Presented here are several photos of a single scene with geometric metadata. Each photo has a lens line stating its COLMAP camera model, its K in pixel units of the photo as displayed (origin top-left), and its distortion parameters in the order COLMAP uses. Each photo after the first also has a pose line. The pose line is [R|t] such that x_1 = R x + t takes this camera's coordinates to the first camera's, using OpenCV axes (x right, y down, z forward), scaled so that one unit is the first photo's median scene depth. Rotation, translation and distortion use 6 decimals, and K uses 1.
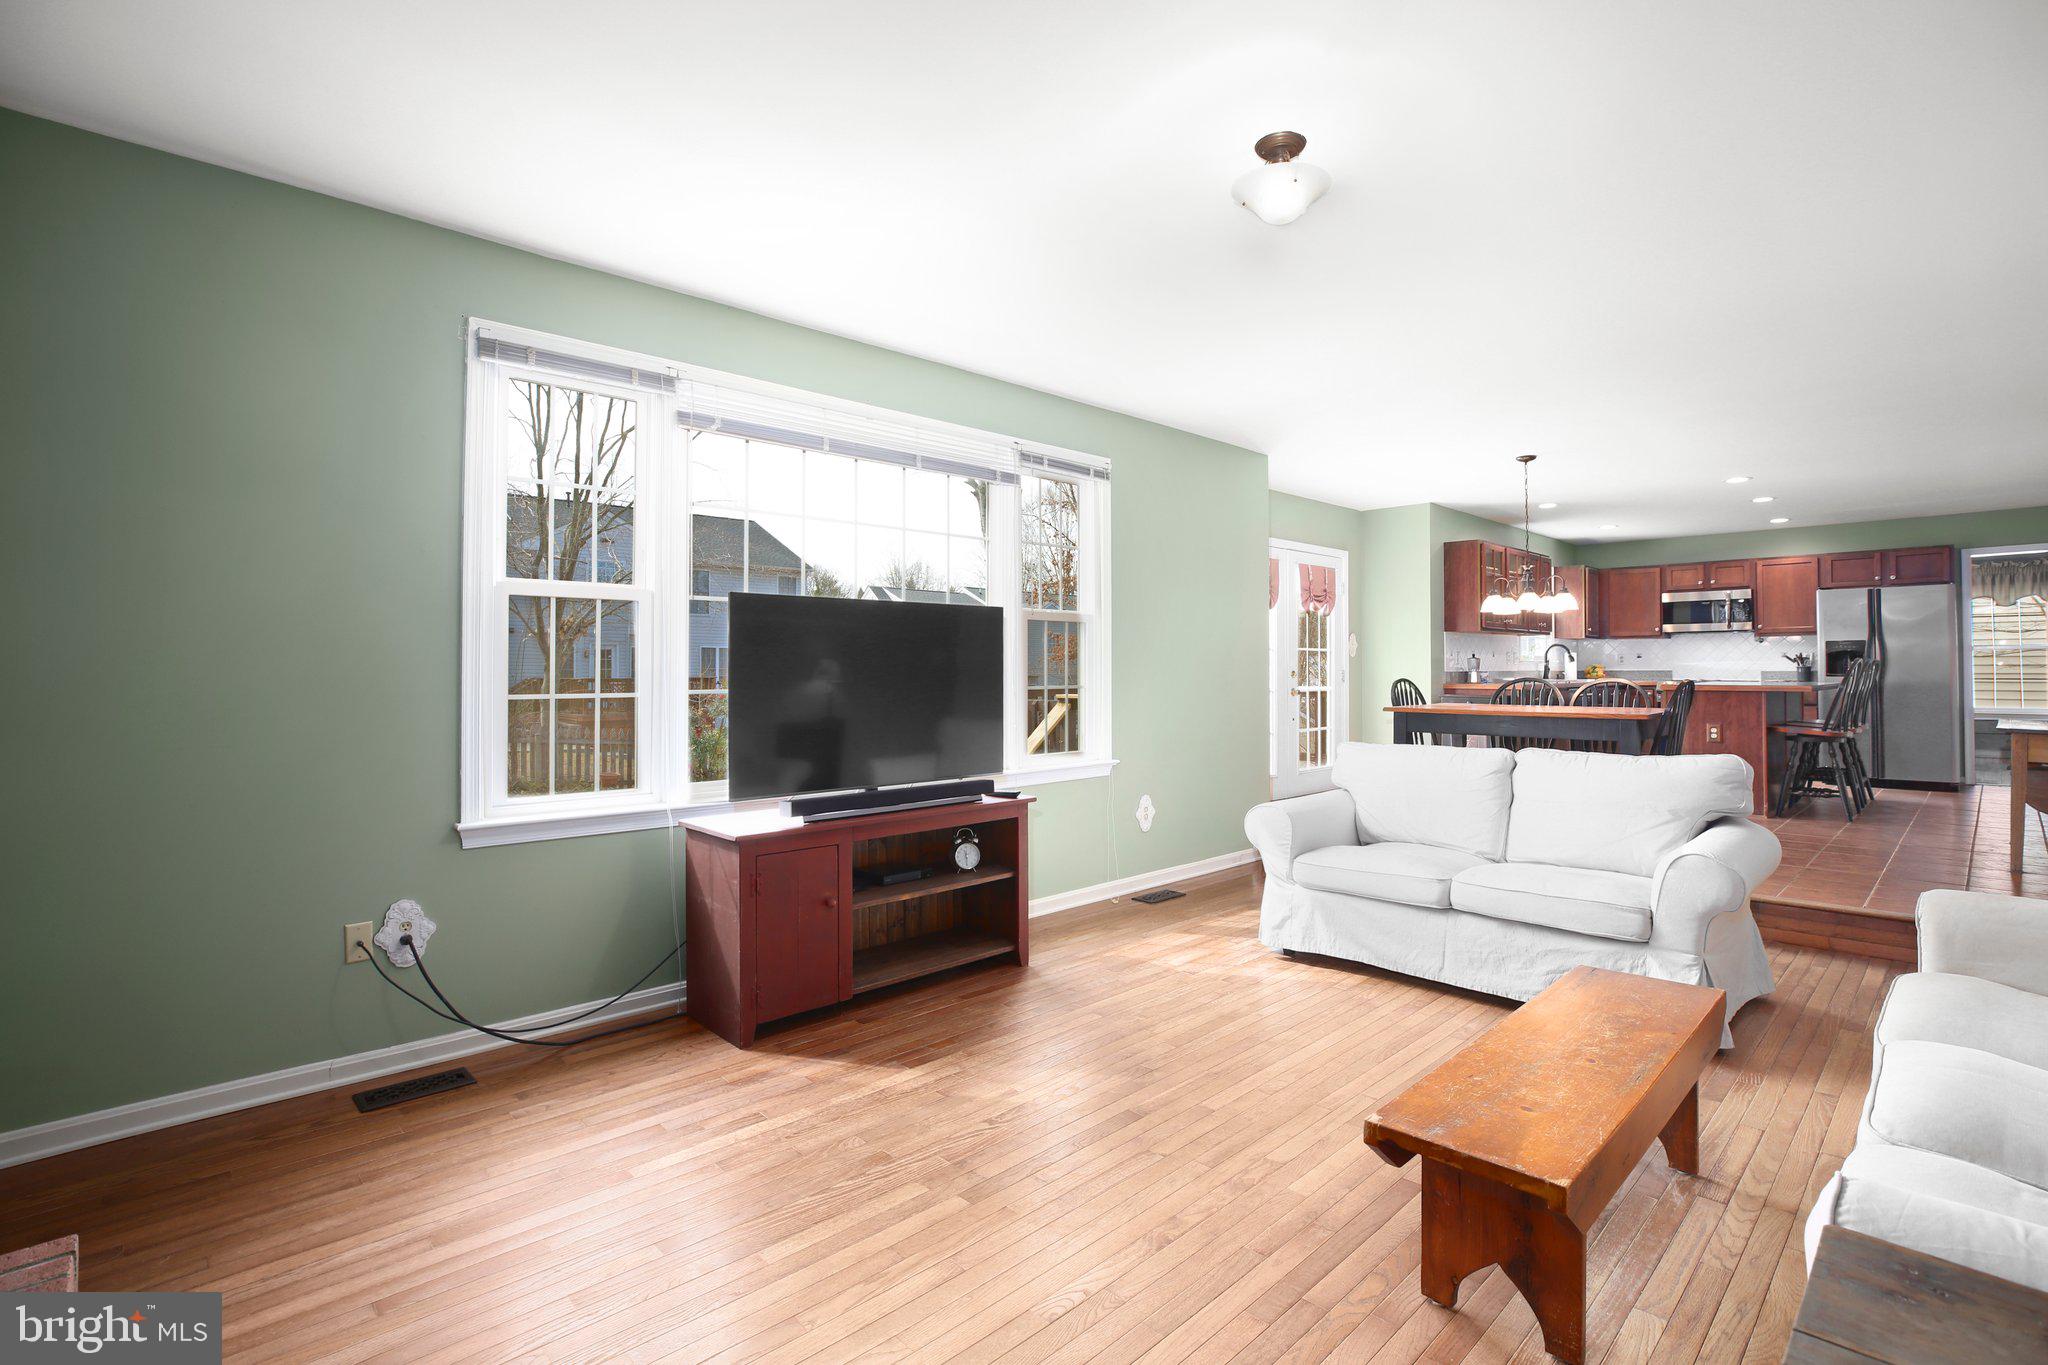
lens RADIAL K [[954.7, 0, 1026.0], [0, 954.7, 662.1], [0, 0, 1]] dist [-0.029625, 0.001780]
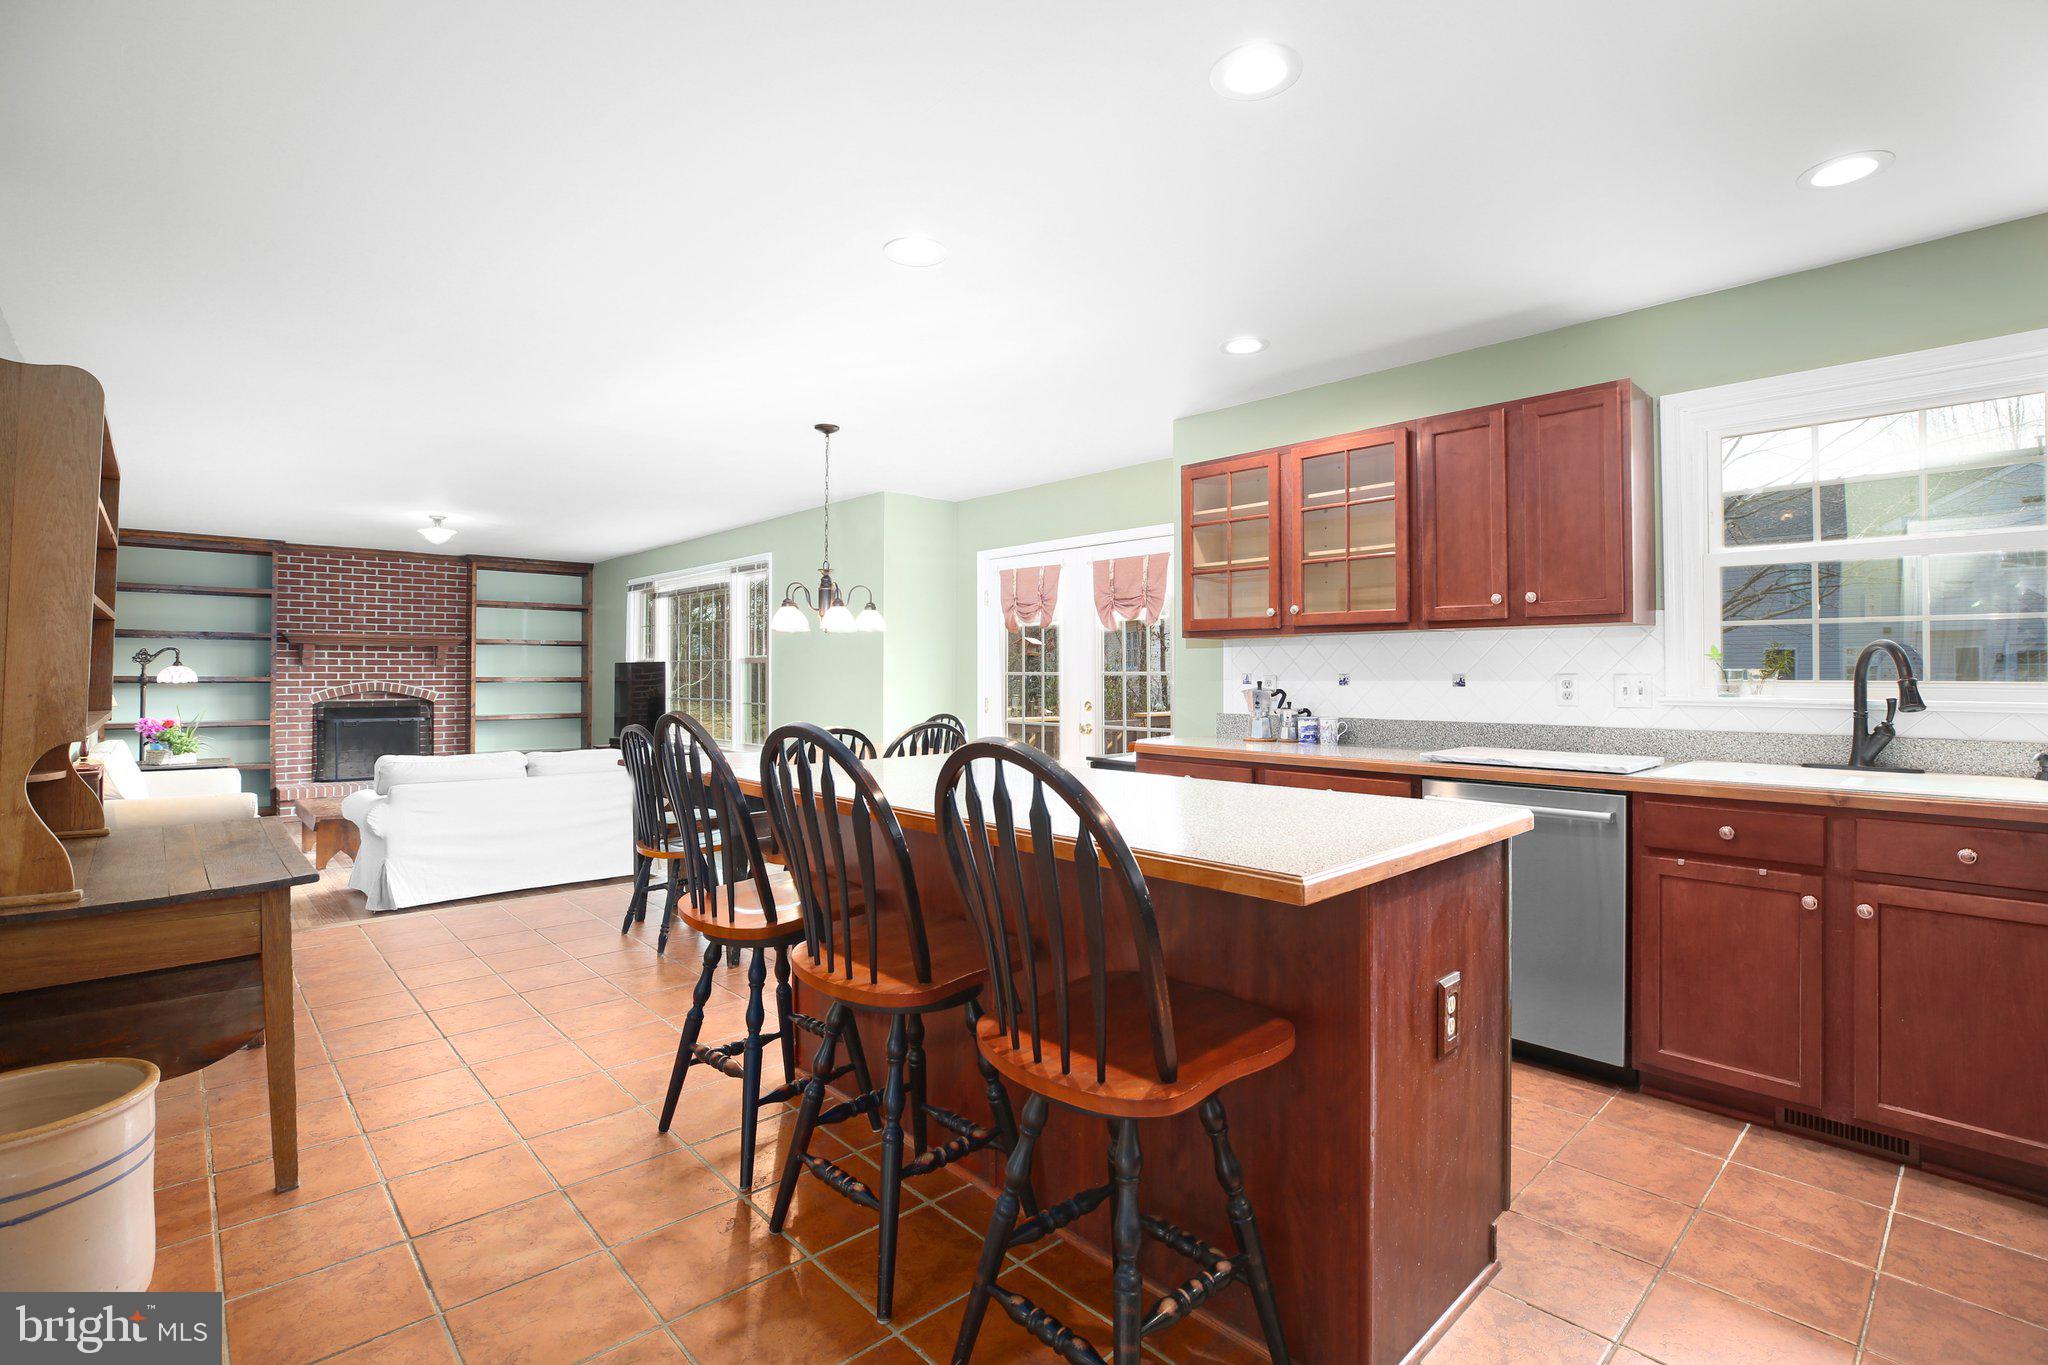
lens RADIAL K [[954.7, 0, 1026.0], [0, 954.7, 662.1], [0, 0, 1]] dist [-0.029625, 0.001780]
pose [[-0.019676, -0.008595, -0.999769, 0.943057], [0.008858, 0.999922, -0.008771, -0.014857], [0.999767, -0.009029, -0.019598, 0.857848]]
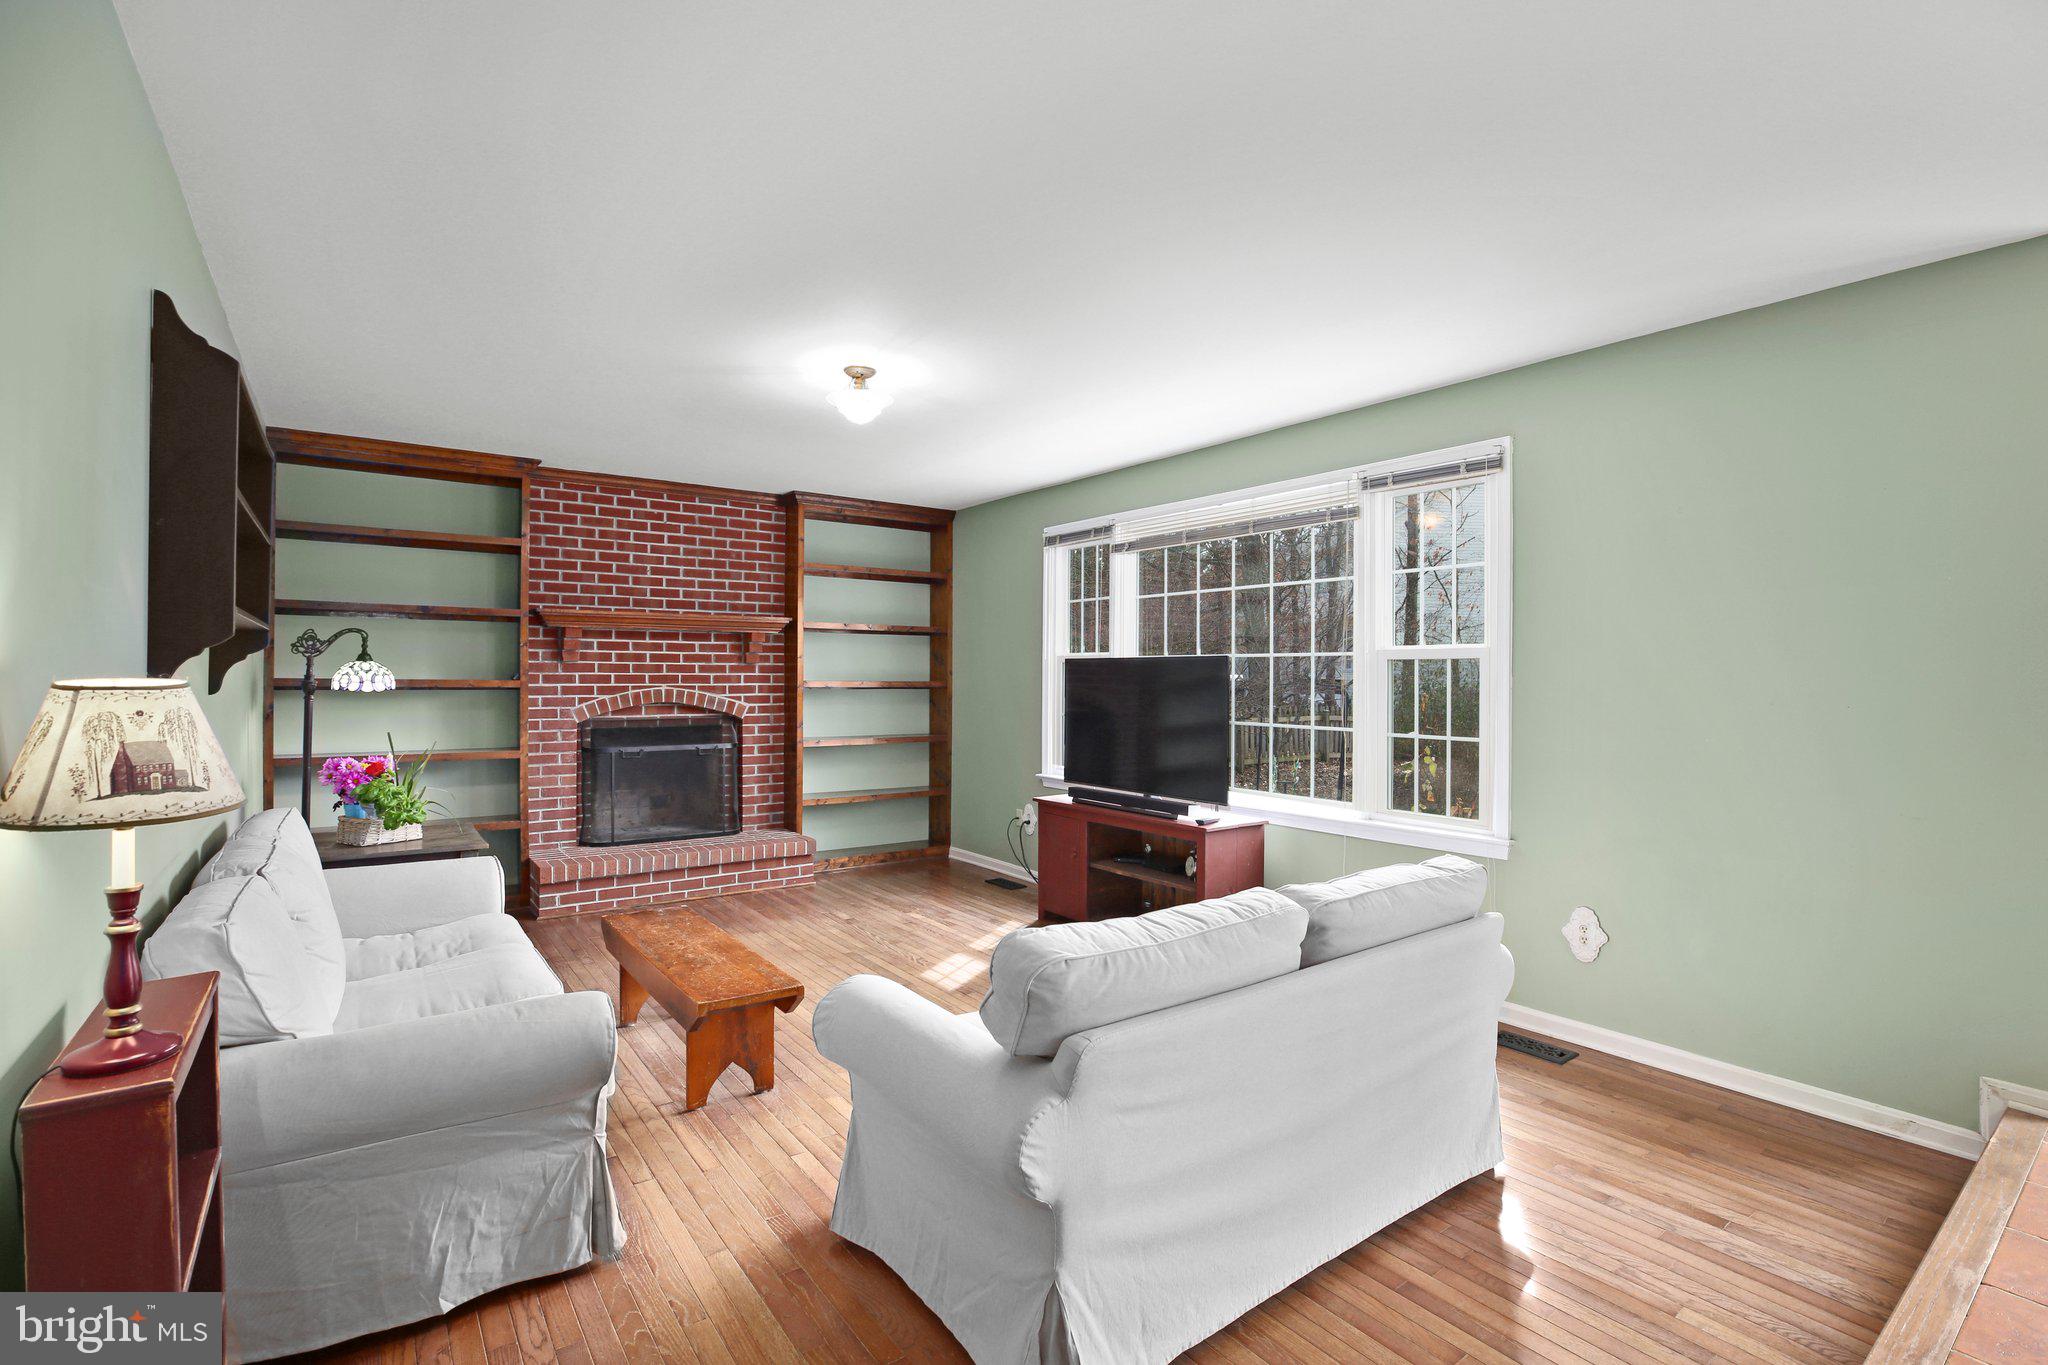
lens RADIAL K [[943.4, 0, 1030.6], [0, 943.4, 680.6], [0, 0, 1]] dist [-0.039468, 0.008771]
pose [[-0.129364, 0.008652, -0.991559, 0.512601], [0.005386, 0.999953, 0.008023, -0.018054], [0.991583, -0.004303, -0.129404, 0.432598]]
